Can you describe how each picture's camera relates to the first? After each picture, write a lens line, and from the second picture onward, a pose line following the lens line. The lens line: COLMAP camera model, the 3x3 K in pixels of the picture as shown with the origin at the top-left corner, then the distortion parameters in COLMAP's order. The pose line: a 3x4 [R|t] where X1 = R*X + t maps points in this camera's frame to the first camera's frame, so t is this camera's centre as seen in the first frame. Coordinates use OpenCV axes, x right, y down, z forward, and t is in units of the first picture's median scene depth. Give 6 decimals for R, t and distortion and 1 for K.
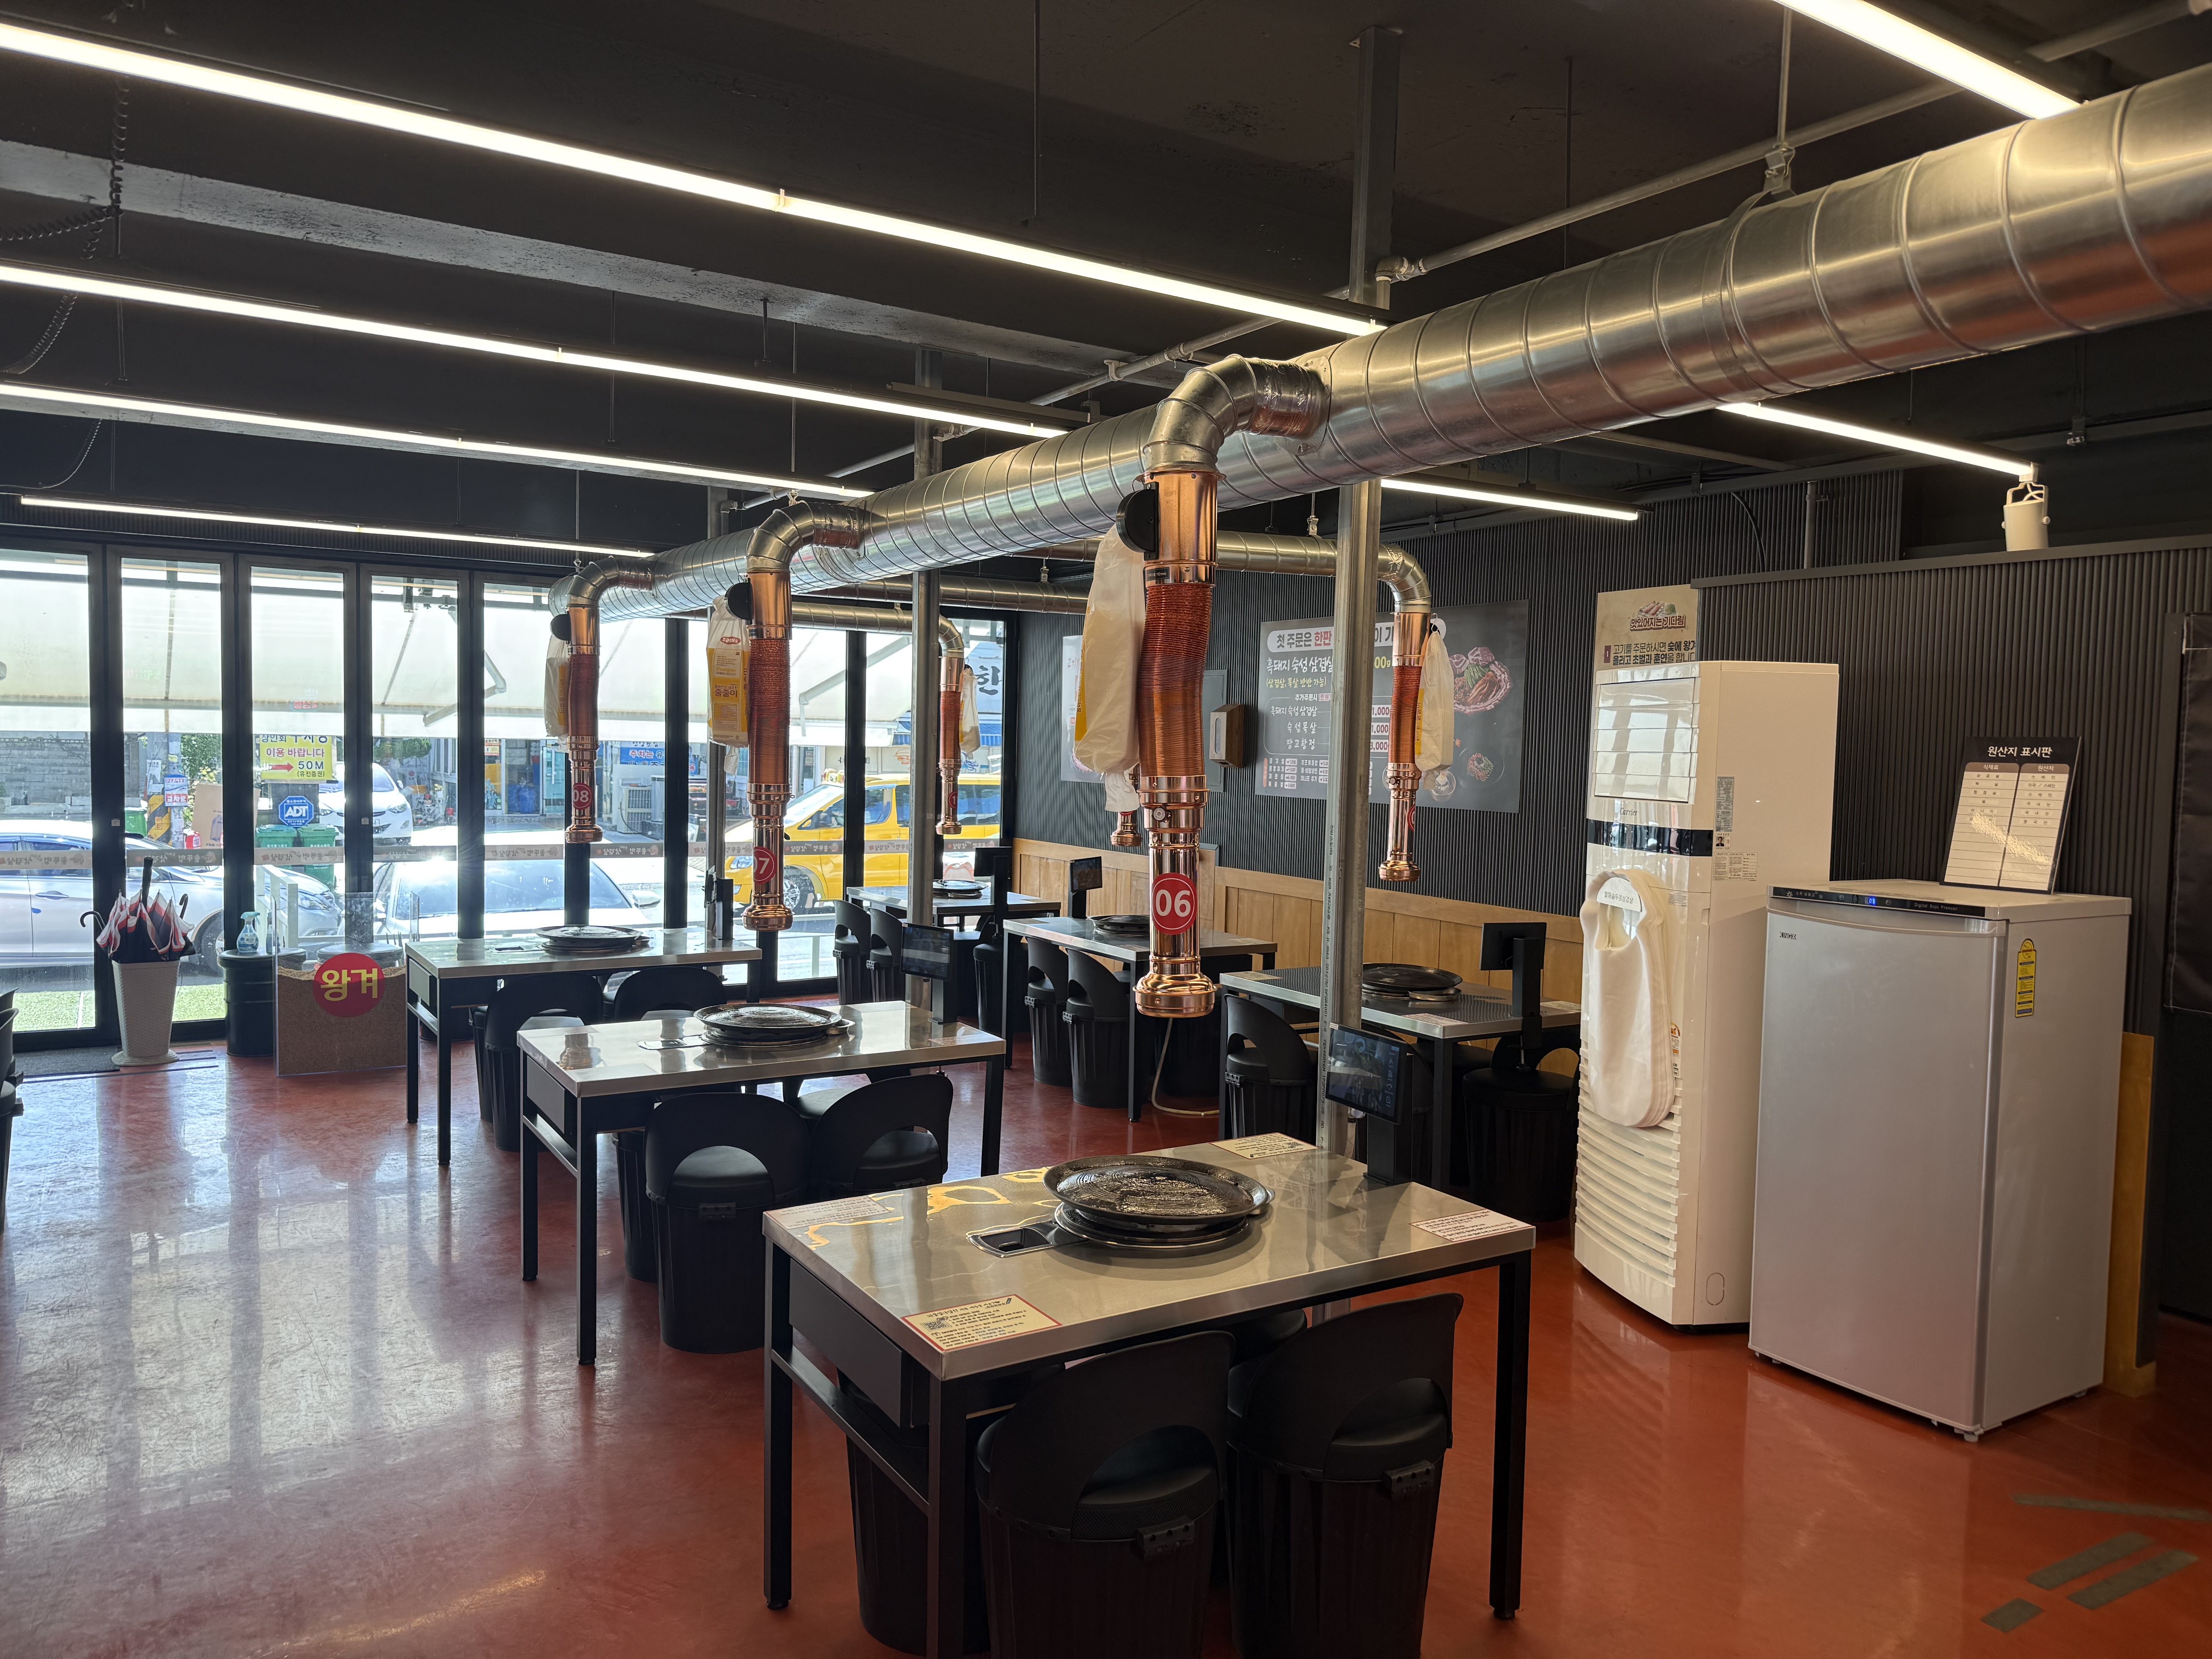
lens RADIAL K [[1546.0, 0, 1106.2], [0, 1546.0, 828.1], [0, 0, 1]] dist [-0.000192, -0.000068]
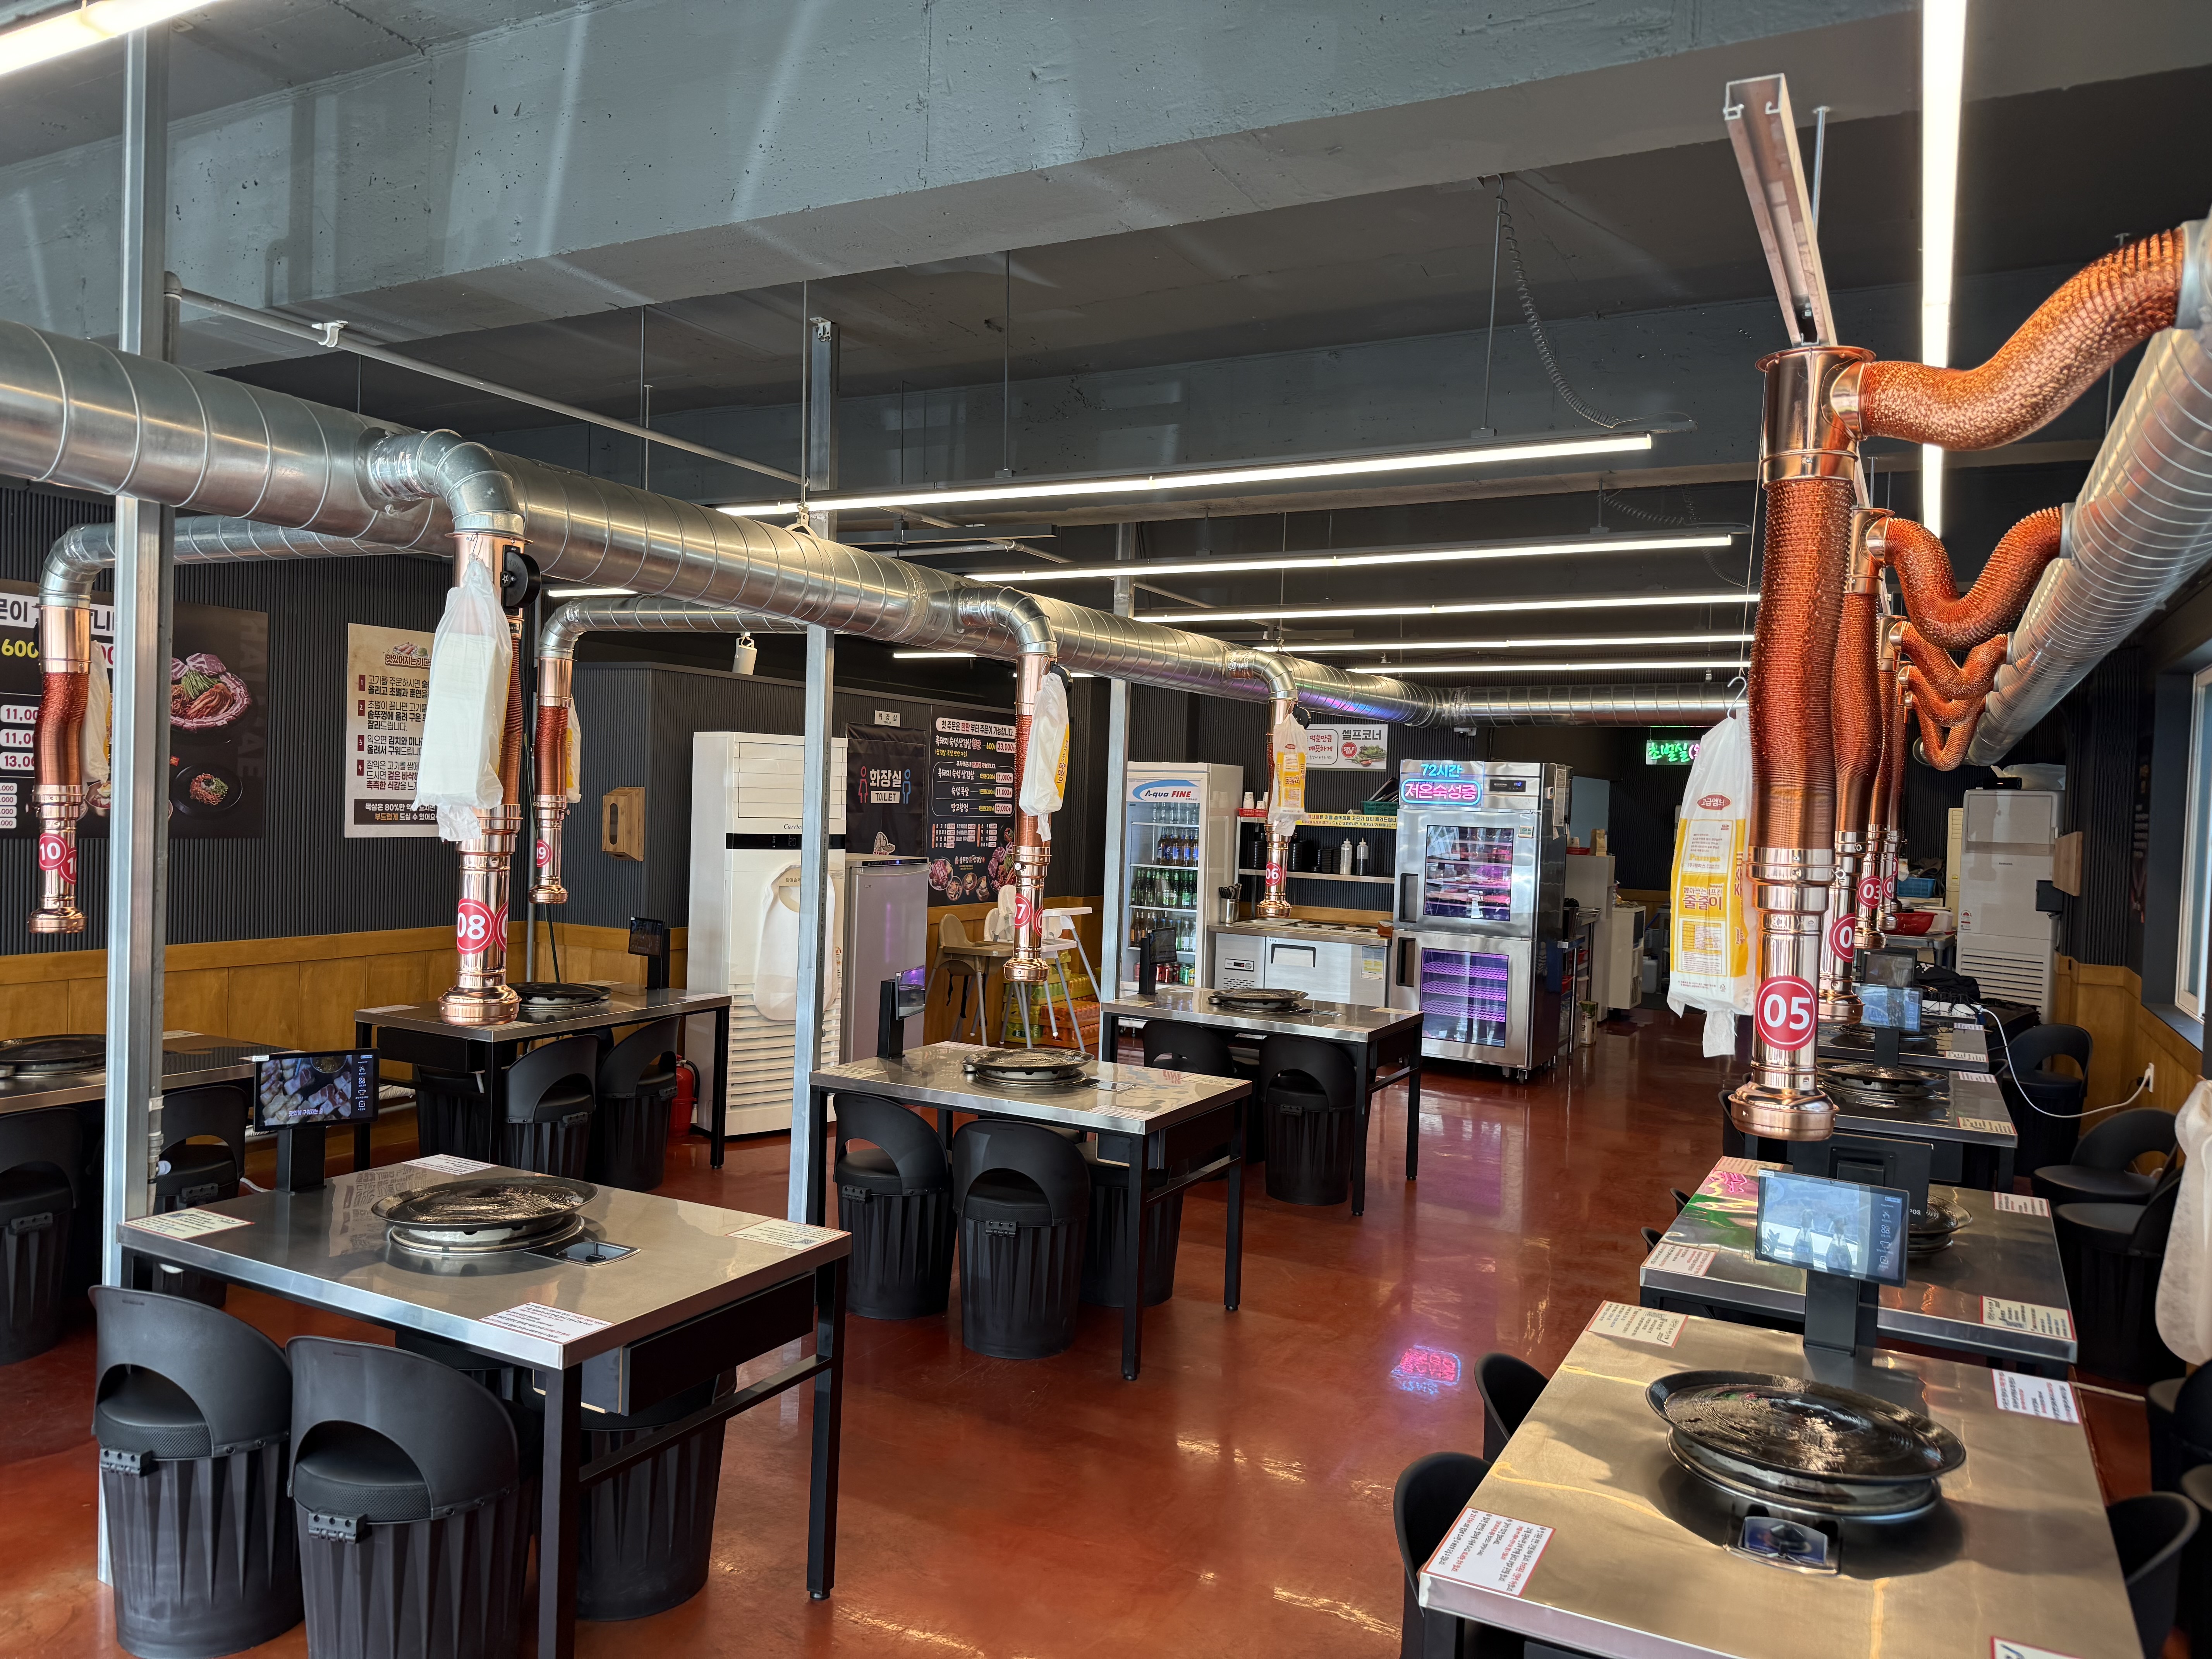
lens RADIAL K [[1546.0, 0, 1106.2], [0, 1546.0, 833.5], [0, 0, 1]] dist [-0.000192, -0.000068]
pose [[-0.500460, -0.060603, 0.863636, -0.795388], [0.000231, 0.997538, 0.070133, -0.076977], [-0.865760, 0.035299, -0.499213, 1.007029]]
